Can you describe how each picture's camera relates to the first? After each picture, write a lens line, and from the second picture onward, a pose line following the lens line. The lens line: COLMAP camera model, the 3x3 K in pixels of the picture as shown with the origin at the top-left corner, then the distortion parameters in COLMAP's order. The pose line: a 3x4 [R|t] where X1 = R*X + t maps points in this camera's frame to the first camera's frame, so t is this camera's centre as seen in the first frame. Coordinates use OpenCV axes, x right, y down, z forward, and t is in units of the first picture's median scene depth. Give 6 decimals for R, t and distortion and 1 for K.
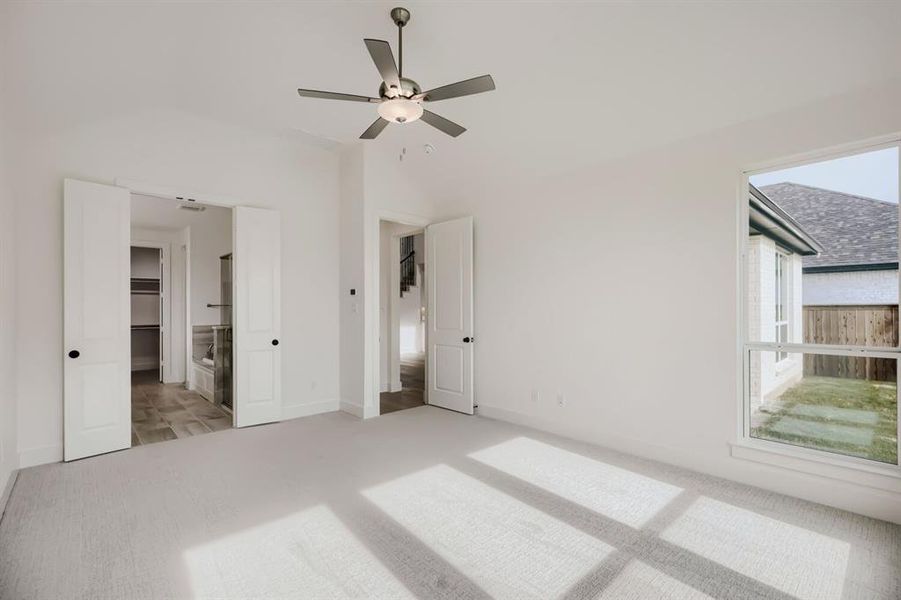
lens RADIAL K [[408.8, 0, 452.6], [0, 408.8, 306.2], [0, 0, 1]] dist [0.004477, 0.000789]
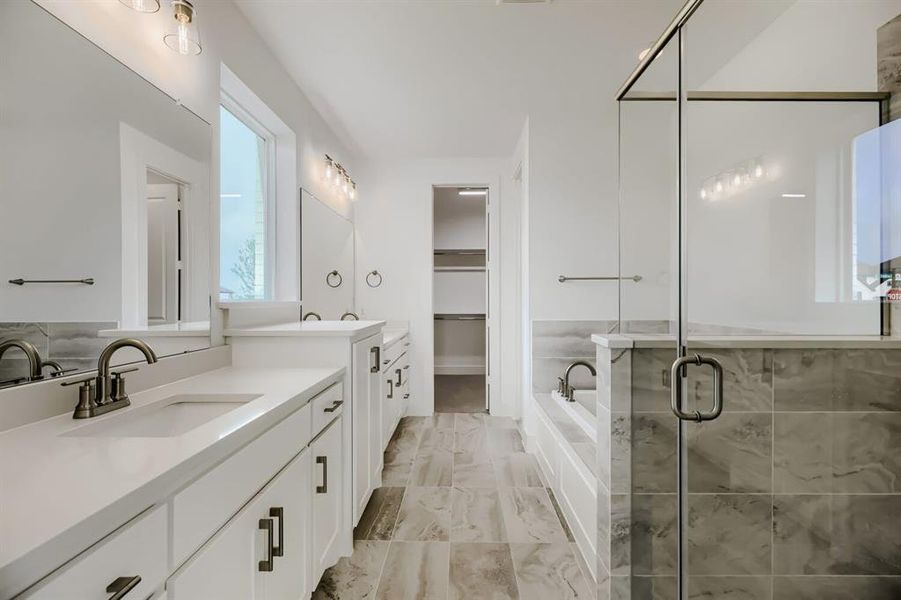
lens RADIAL K [[408.8, 0, 451.1], [0, 408.8, 297.2], [0, 0, 1]] dist [0.004477, 0.000789]
pose [[0.724957, 0.002152, -0.688790, -0.370624], [0.002295, 0.999982, 0.005540, 0.016692], [0.688790, -0.005597, 0.724939, 0.581324]]
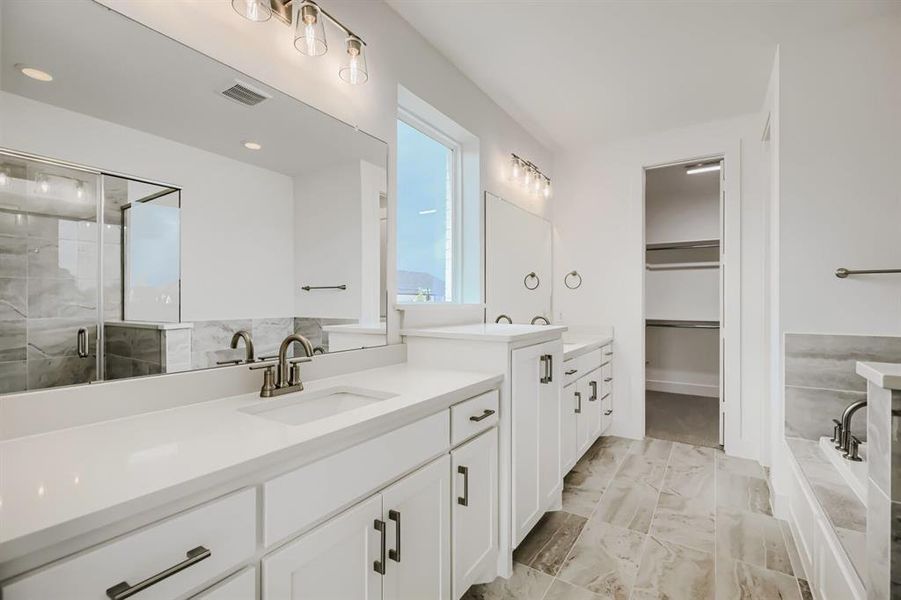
lens RADIAL K [[408.8, 0, 450.3], [0, 408.8, 300.6], [0, 0, 1]] dist [0.004477, 0.000789]
pose [[0.252795, 0.004549, -0.967509, -0.371844], [0.002307, 0.999983, 0.005304, 0.017266], [0.967517, -0.003573, 0.252781, 0.638978]]
